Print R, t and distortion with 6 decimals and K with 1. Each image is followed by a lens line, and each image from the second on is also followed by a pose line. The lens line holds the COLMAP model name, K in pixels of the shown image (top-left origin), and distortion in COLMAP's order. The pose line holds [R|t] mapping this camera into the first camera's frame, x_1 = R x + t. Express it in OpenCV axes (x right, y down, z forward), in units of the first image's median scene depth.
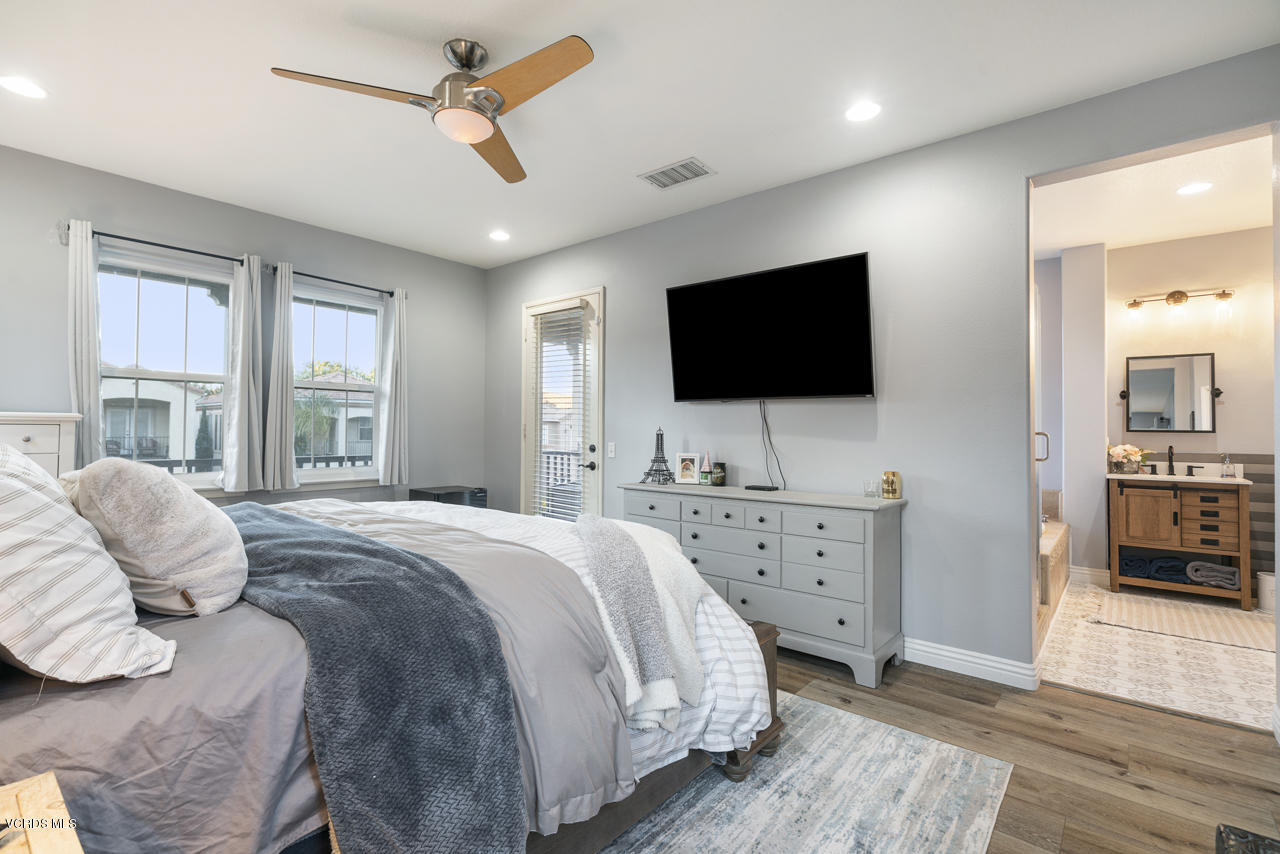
lens RADIAL K [[588.1, 0, 634.5], [0, 588.1, 418.3], [0, 0, 1]] dist [-0.000449, 0.000099]
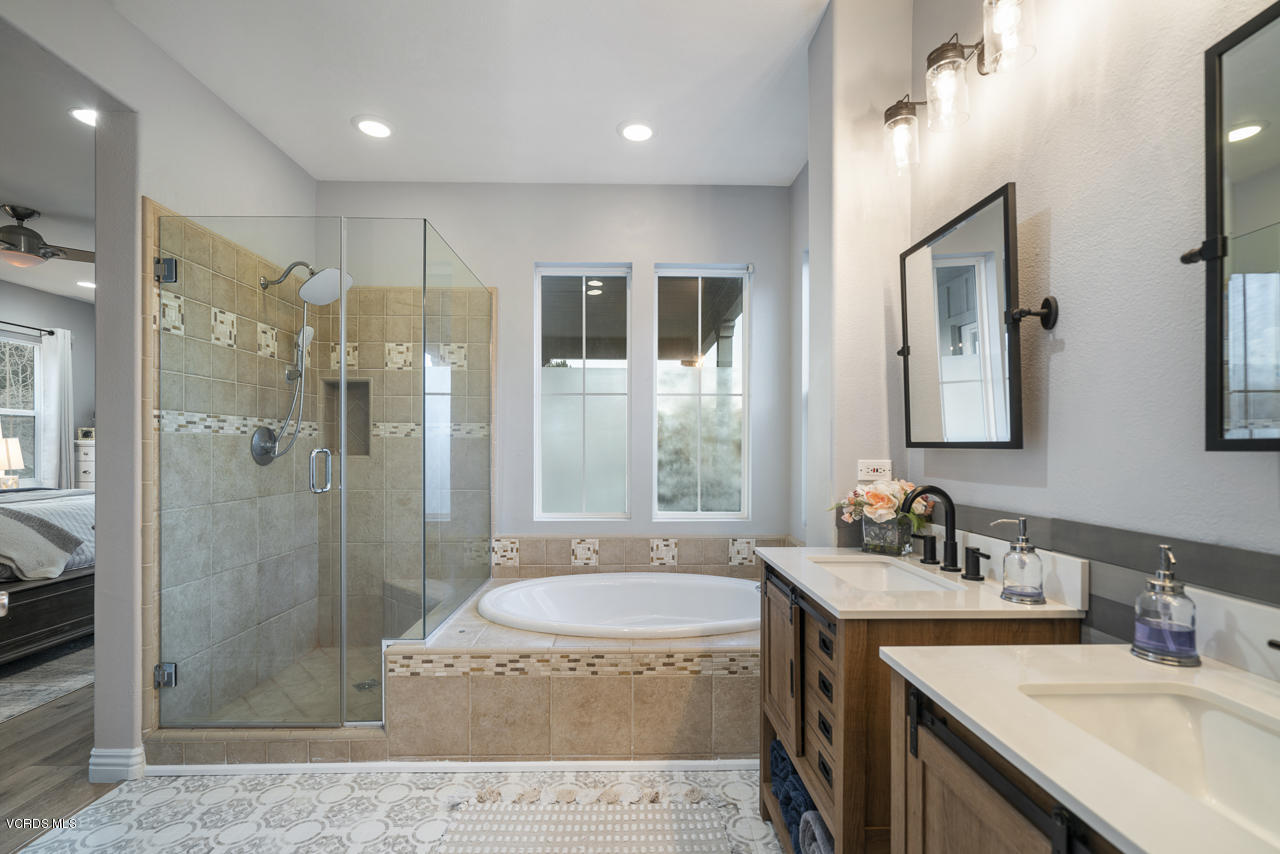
lens RADIAL K [[588.1, 0, 636.3], [0, 588.1, 450.6], [0, 0, 1]] dist [-0.000449, 0.000099]
pose [[0.655572, -0.001719, -0.755130, 1.101769], [0.019233, 0.999711, 0.014422, 0.018268], [0.754887, -0.023979, 0.655416, 0.663113]]
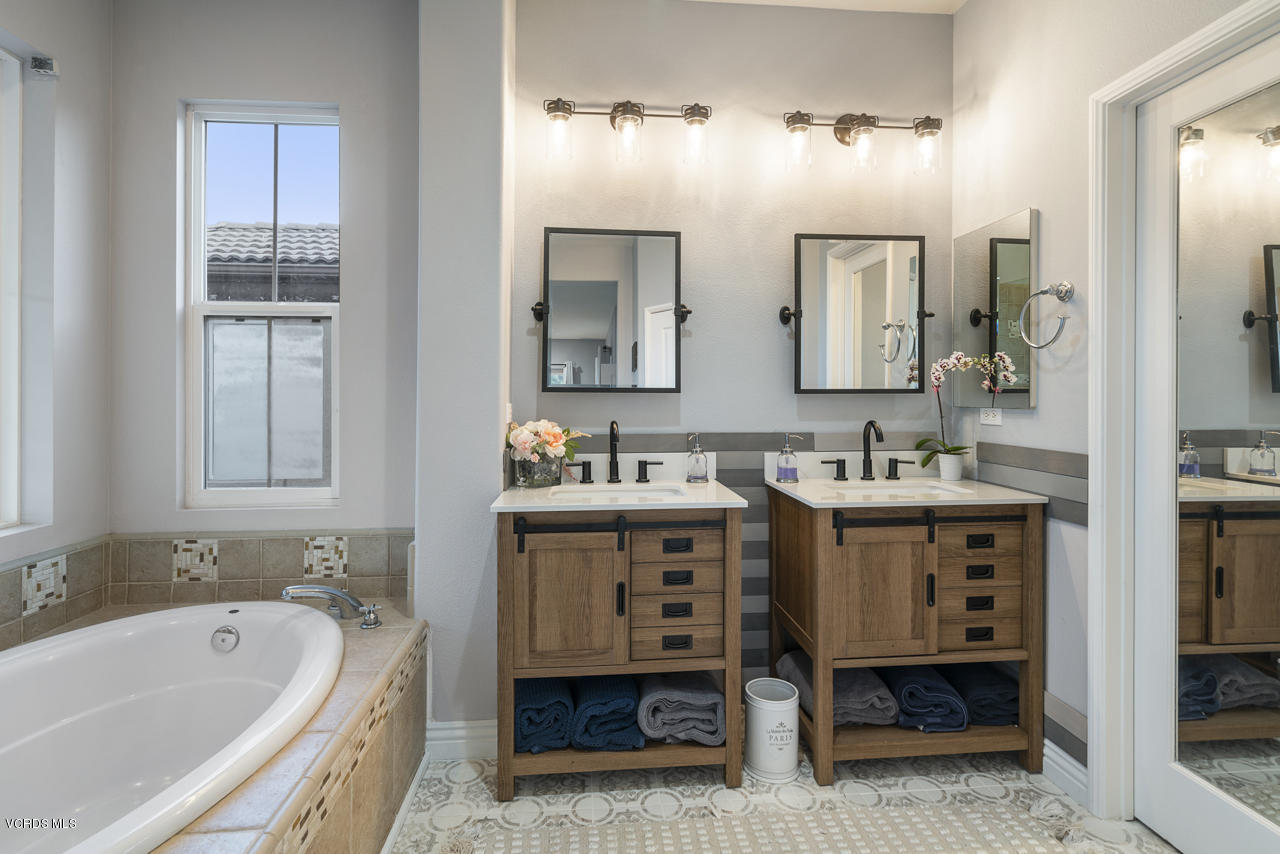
lens RADIAL K [[588.1, 0, 633.9], [0, 588.1, 388.0], [0, 0, 1]] dist [-0.000449, 0.000099]
pose [[0.714274, -0.003178, 0.699859, 0.616716], [-0.011042, 0.999814, 0.015809, 0.013252], [-0.699779, -0.019020, 0.714106, 0.677881]]
